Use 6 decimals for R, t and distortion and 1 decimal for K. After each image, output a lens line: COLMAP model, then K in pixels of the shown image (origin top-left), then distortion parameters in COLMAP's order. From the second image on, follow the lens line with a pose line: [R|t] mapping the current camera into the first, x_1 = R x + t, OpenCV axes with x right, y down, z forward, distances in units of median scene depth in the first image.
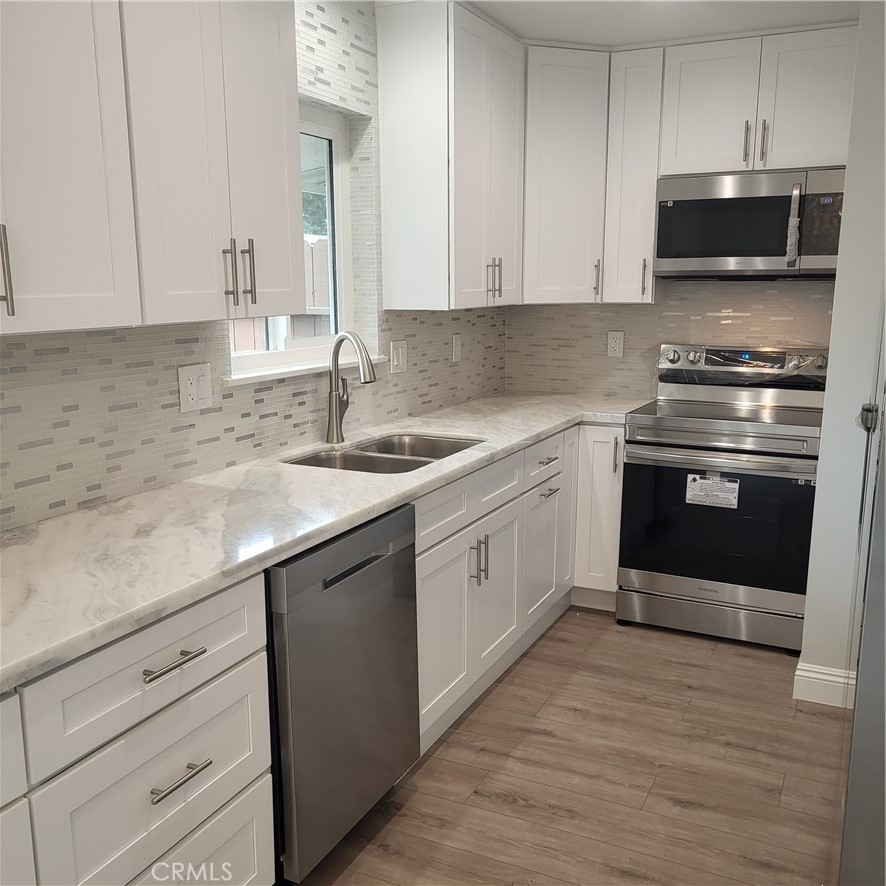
lens RADIAL K [[910.8, 0, 440.6], [0, 910.8, 447.6], [0, 0, 1]] dist [0.038727, 0.000000]
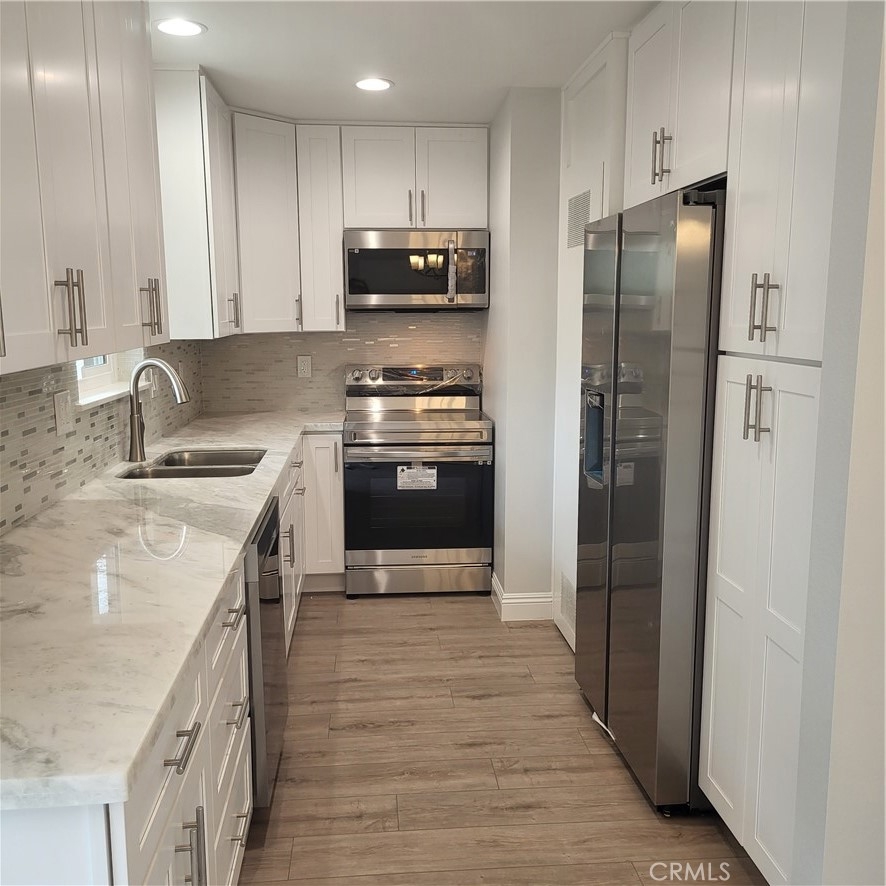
lens RADIAL K [[910.8, 0, 447.7], [0, 910.8, 441.3], [0, 0, 1]] dist [0.038727, 0.000000]
pose [[0.856936, -0.077491, 0.509565, -0.328363], [0.098301, 0.995058, -0.013992, 0.020859], [-0.505962, 0.062081, 0.860318, -0.119172]]
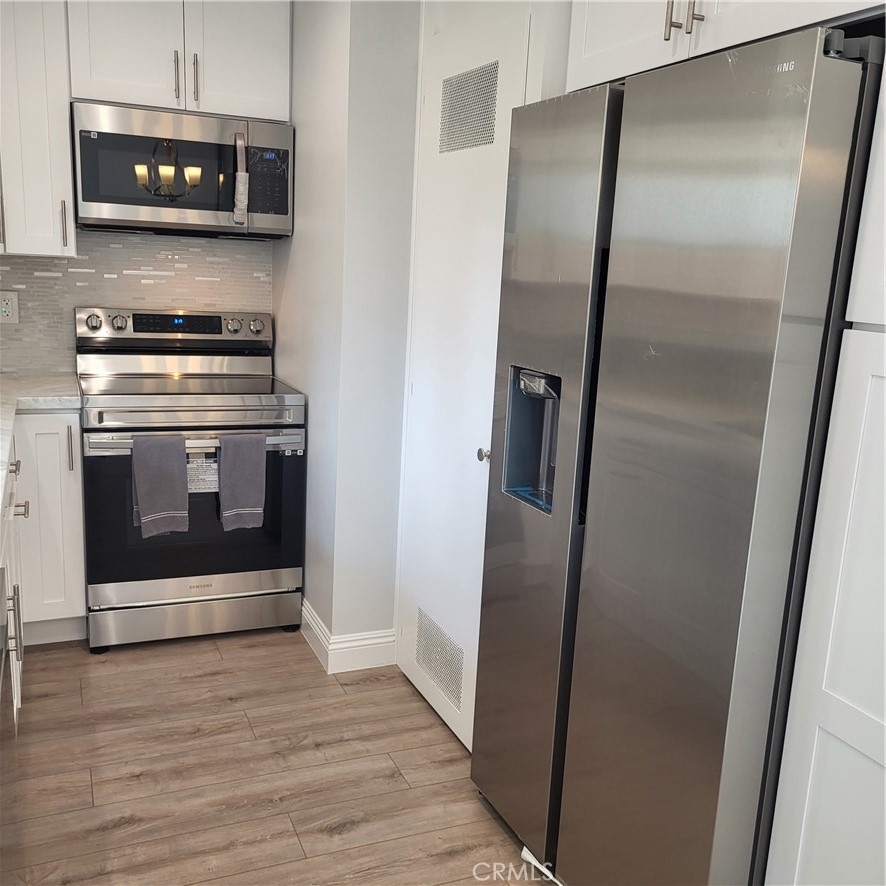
lens RADIAL K [[910.8, 0, 450.1], [0, 910.8, 452.2], [0, 0, 1]] dist [0.038727, 0.000000]
pose [[0.651039, -0.126713, 0.748393, -0.217013], [0.089813, 0.991901, 0.089812, -0.034694], [-0.753712, 0.008745, 0.657146, 0.251879]]
